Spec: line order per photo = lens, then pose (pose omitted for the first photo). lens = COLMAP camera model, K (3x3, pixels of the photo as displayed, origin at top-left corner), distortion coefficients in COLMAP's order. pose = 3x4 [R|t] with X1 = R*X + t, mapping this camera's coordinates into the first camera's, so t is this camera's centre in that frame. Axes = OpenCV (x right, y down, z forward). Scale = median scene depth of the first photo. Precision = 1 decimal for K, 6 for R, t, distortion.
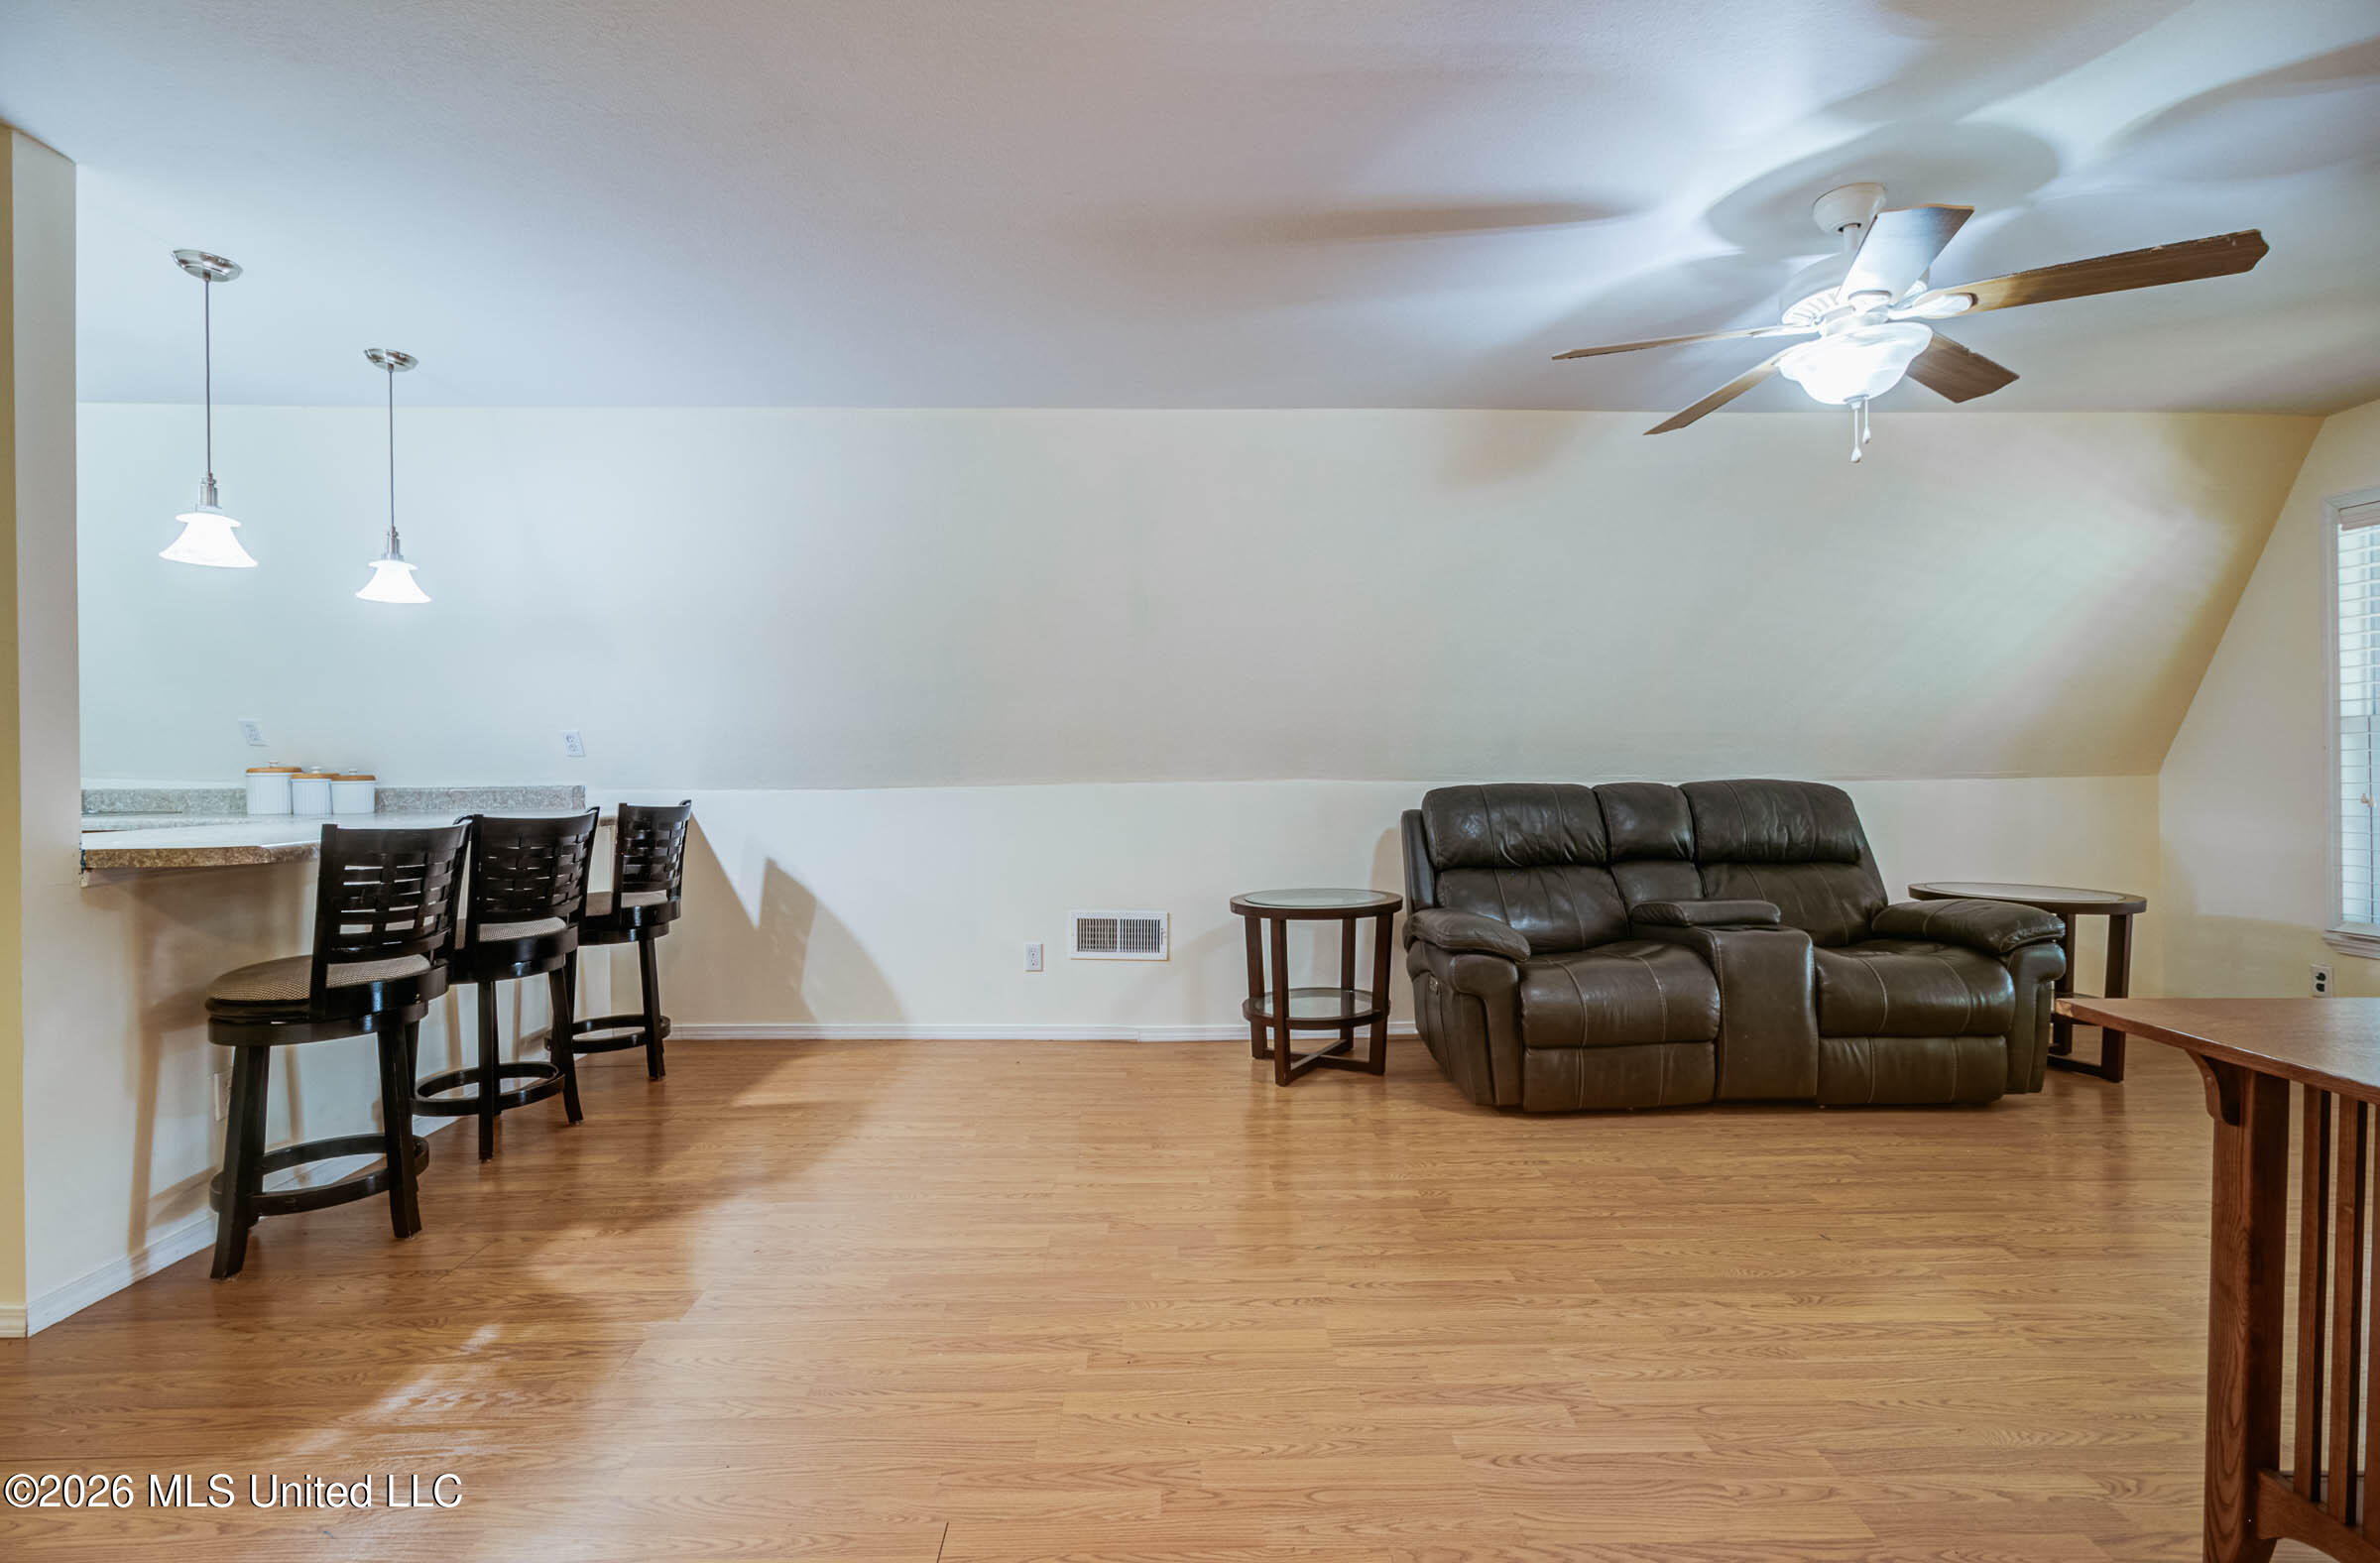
lens RADIAL K [[1078.9, 0, 1168.8], [0, 1078.9, 770.4], [0, 0, 1]] dist [-0.014391, 0.006009]
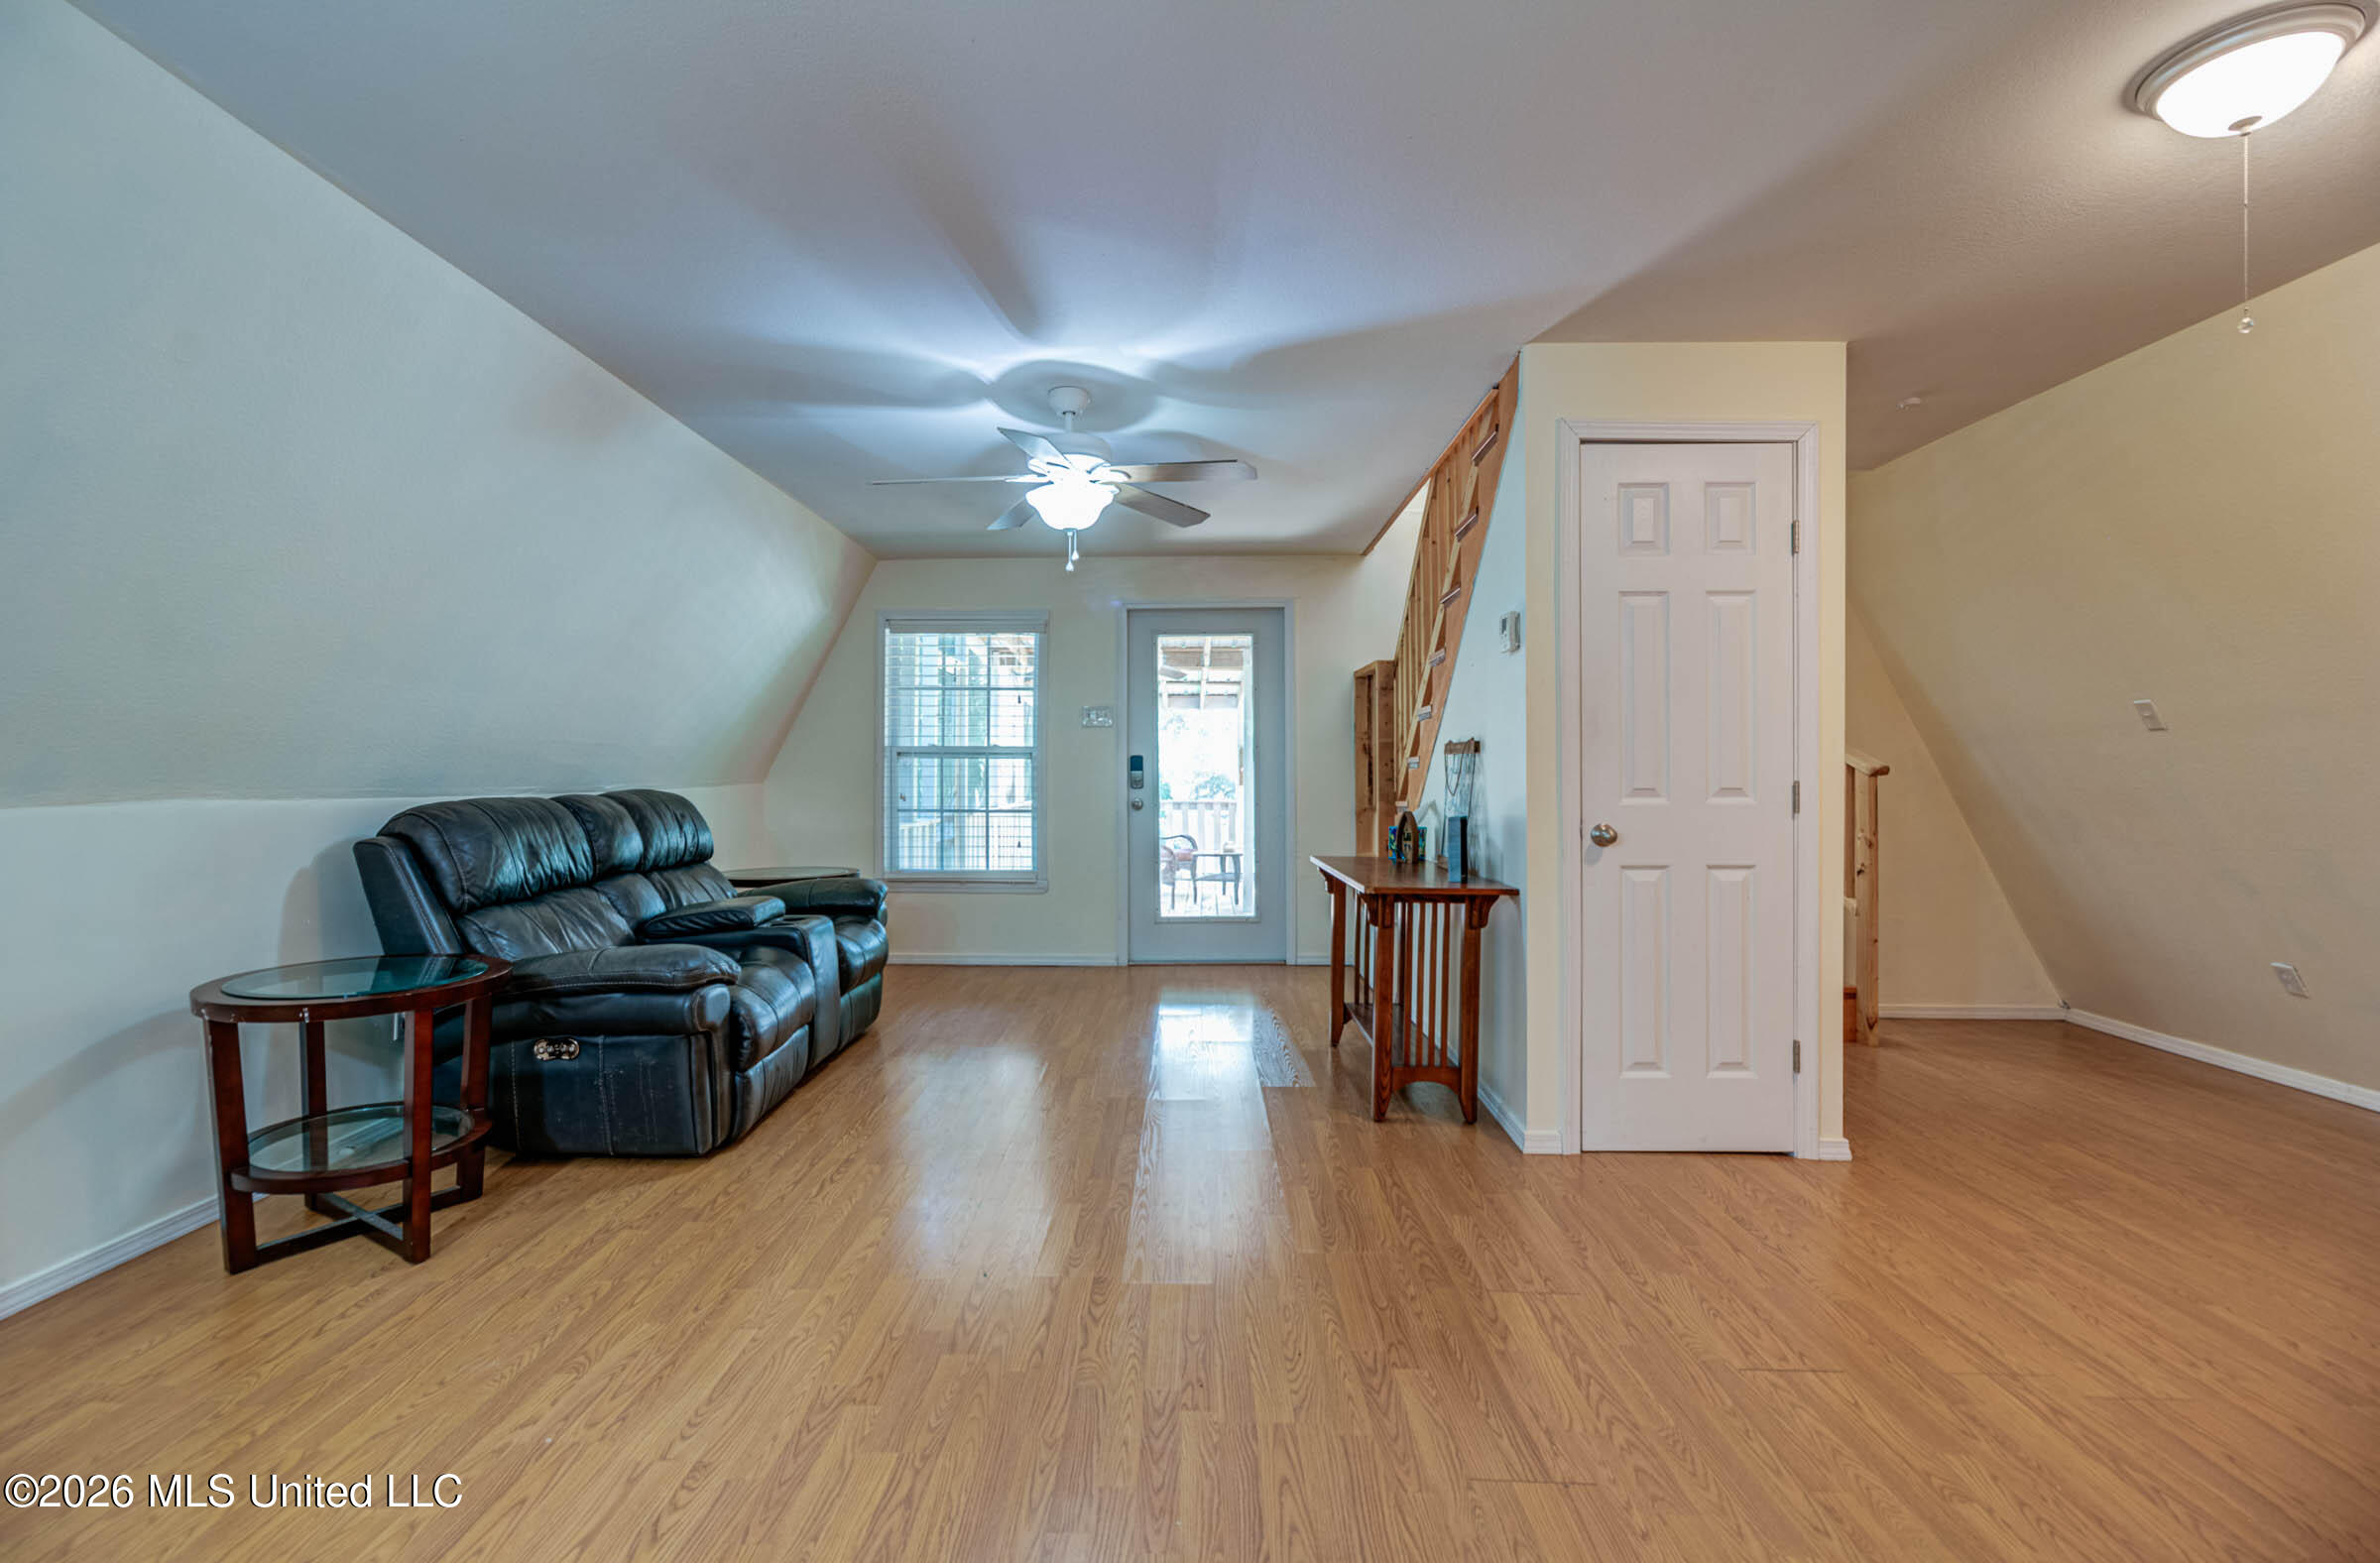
lens RADIAL K [[1078.9, 0, 1165.8], [0, 1078.9, 762.3], [0, 0, 1]] dist [-0.014391, 0.006009]
pose [[0.037068, 0.014055, 0.999214, -0.620647], [0.002135, 0.999898, -0.014143, -0.002580], [-0.999310, 0.002658, 0.037035, 0.602099]]
